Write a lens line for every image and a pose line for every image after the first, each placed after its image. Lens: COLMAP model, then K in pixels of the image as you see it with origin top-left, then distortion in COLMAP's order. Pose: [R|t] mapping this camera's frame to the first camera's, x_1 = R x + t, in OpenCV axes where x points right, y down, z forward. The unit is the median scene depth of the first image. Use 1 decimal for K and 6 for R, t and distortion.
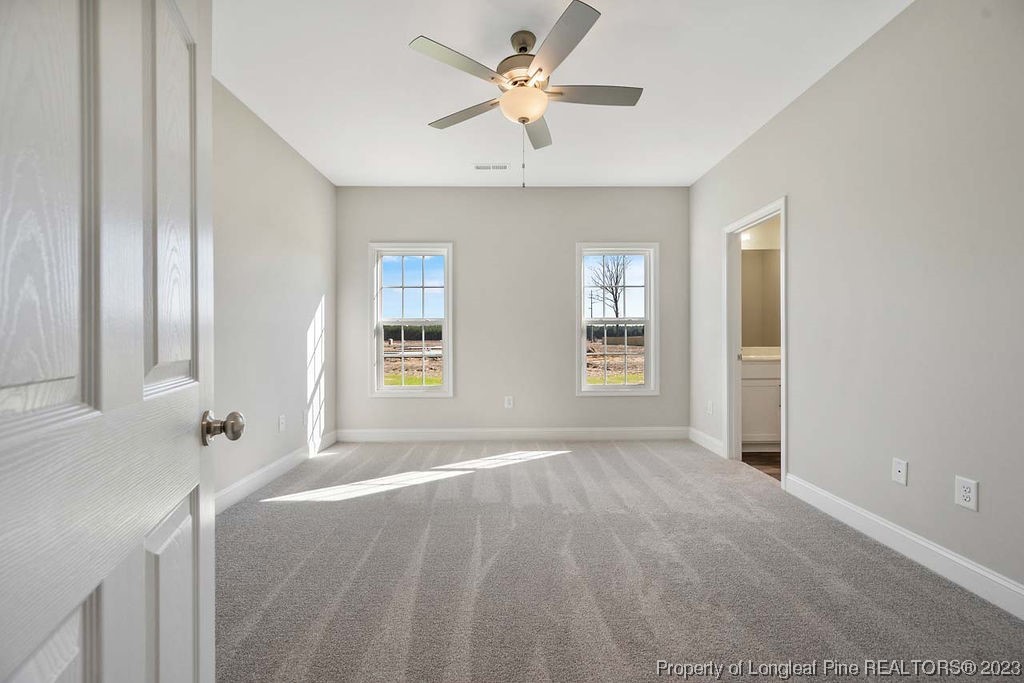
lens RADIAL K [[406.9, 0, 508.7], [0, 406.9, 335.7], [0, 0, 1]] dist [0.000189, 0.000060]
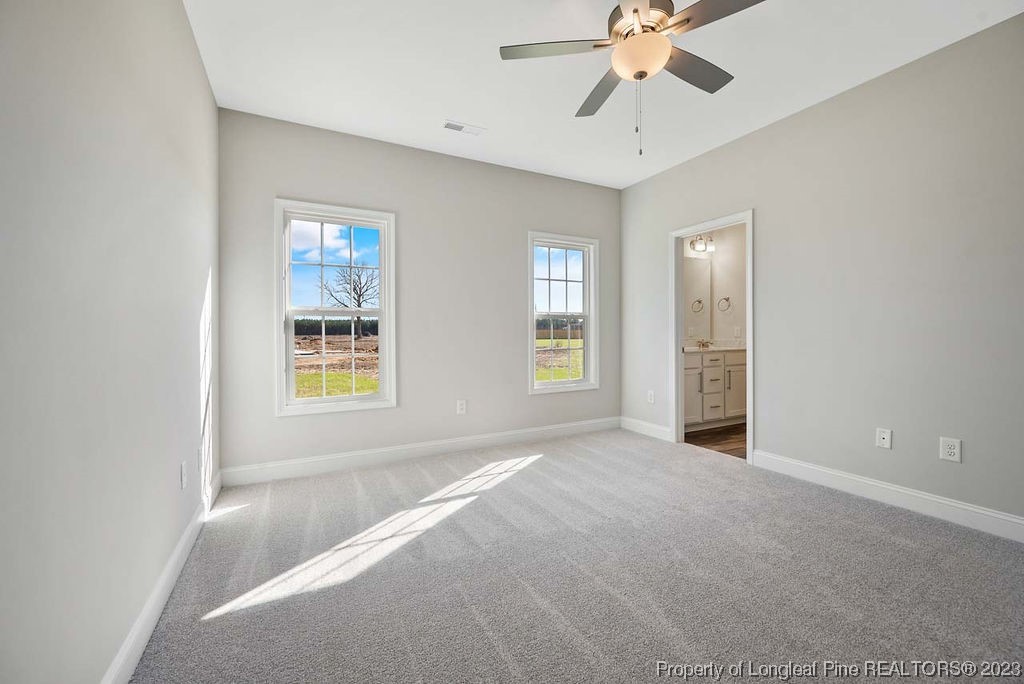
lens RADIAL K [[406.9, 0, 508.7], [0, 406.9, 336.2], [0, 0, 1]] dist [0.000189, 0.000060]
pose [[0.893125, -0.006034, 0.449768, -0.359186], [-0.000462, 0.999897, 0.014333, -0.000833], [-0.449808, -0.013009, 0.893031, 0.222538]]
